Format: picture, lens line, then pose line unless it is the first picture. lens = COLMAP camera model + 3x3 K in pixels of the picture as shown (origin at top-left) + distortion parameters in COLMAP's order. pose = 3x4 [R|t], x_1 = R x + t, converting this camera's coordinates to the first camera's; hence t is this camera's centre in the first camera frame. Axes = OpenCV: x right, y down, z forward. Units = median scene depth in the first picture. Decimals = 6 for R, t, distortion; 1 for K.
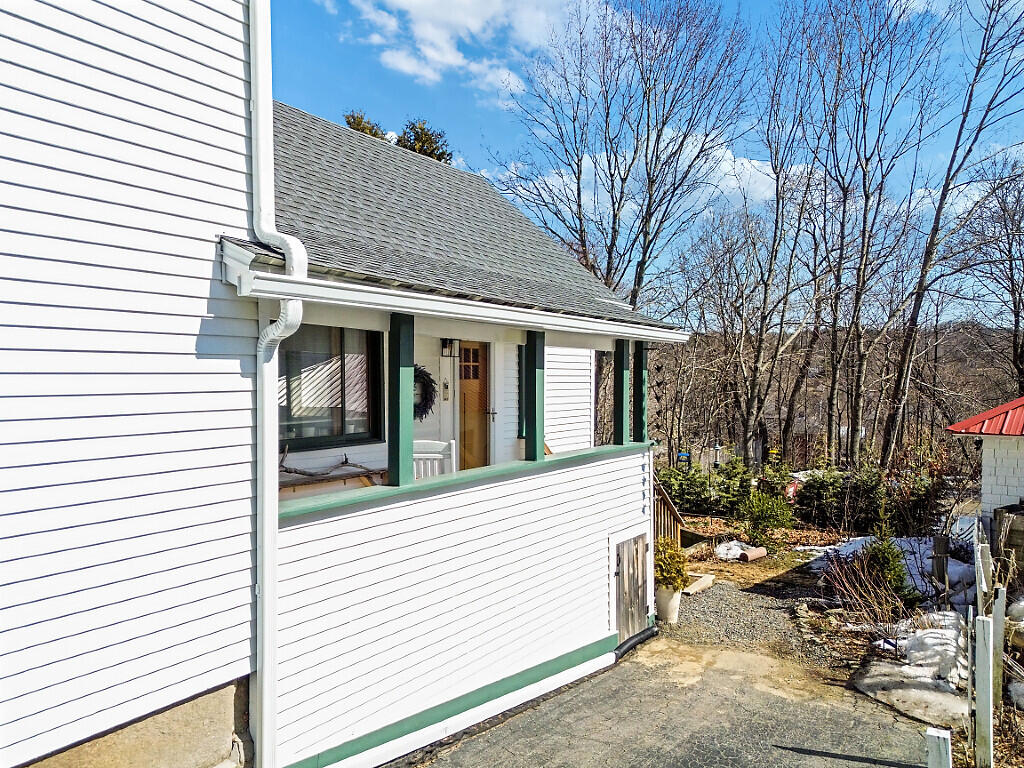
lens RADIAL K [[729.7, 0, 512.0], [0, 729.7, 384.0], [0, 0, 1]] dist [0.005391, 0.000233]
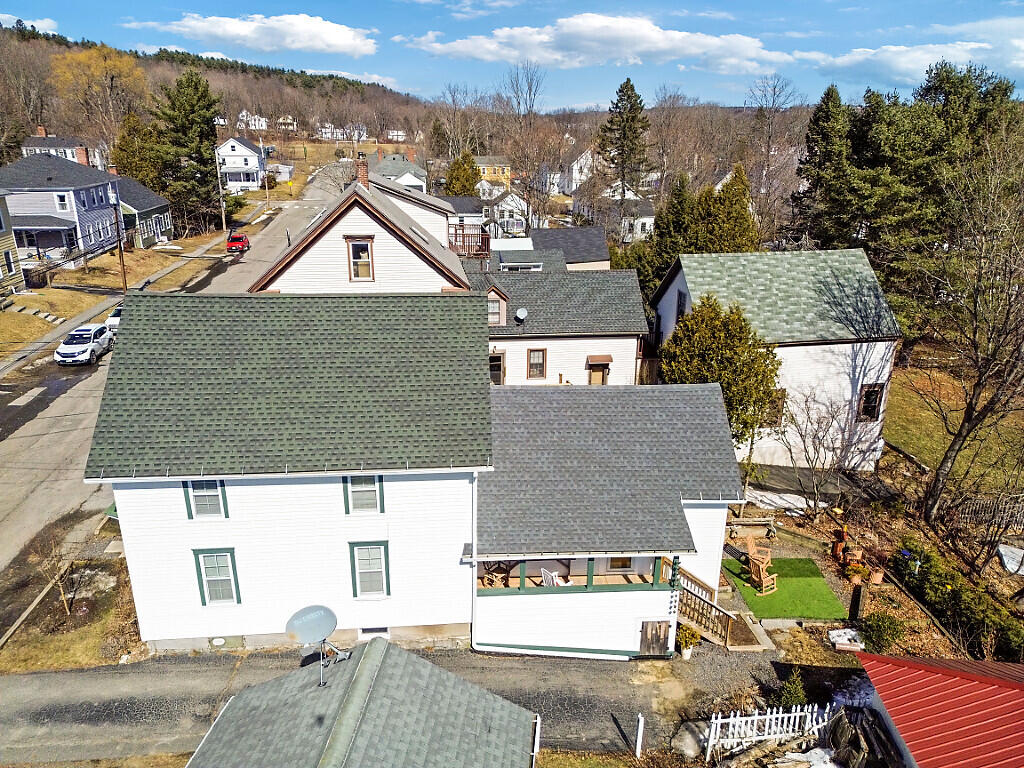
lens RADIAL K [[729.7, 0, 512.0], [0, 729.7, 384.0], [0, 0, 1]] dist [0.005391, 0.000233]
pose [[0.628215, 0.282971, -0.724757, 1.491098], [-0.015113, 0.935780, 0.352261, -1.456383], [0.777893, -0.210342, 0.592148, -0.663887]]
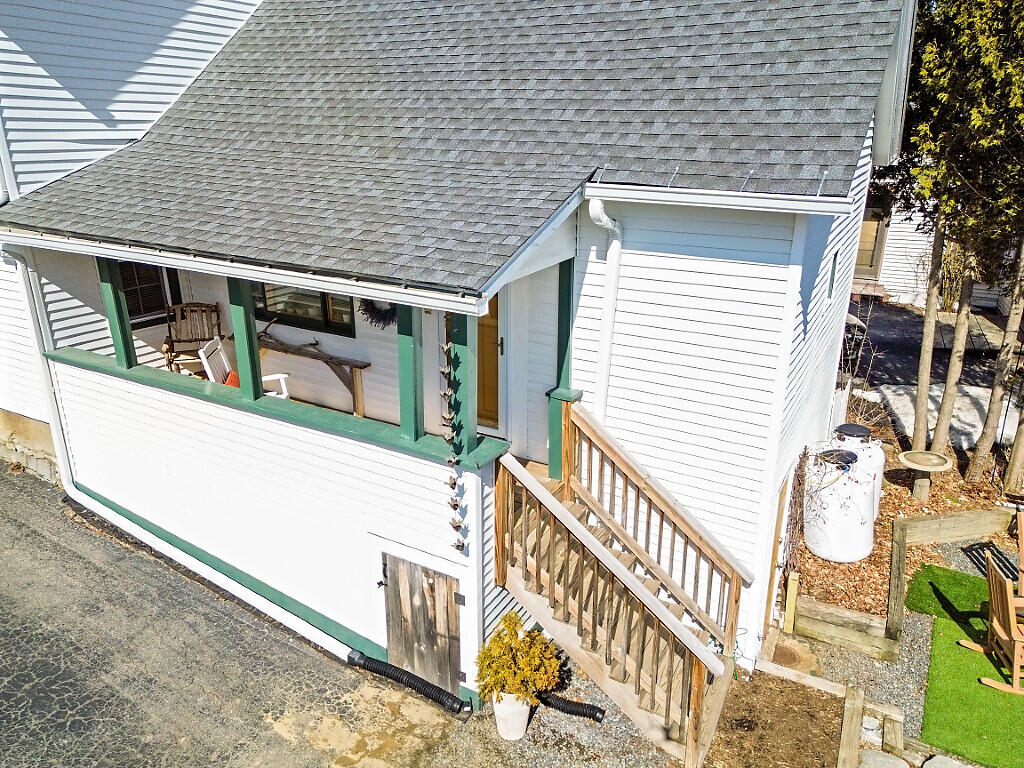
lens RADIAL K [[729.7, 0, 512.0], [0, 729.7, 384.0], [0, 0, 1]] dist [0.005391, 0.000233]
pose [[0.094610, 0.335071, -0.937431, 0.841602], [-0.010072, 0.941929, 0.335662, -0.208045], [0.995463, -0.022316, 0.092490, 1.114114]]
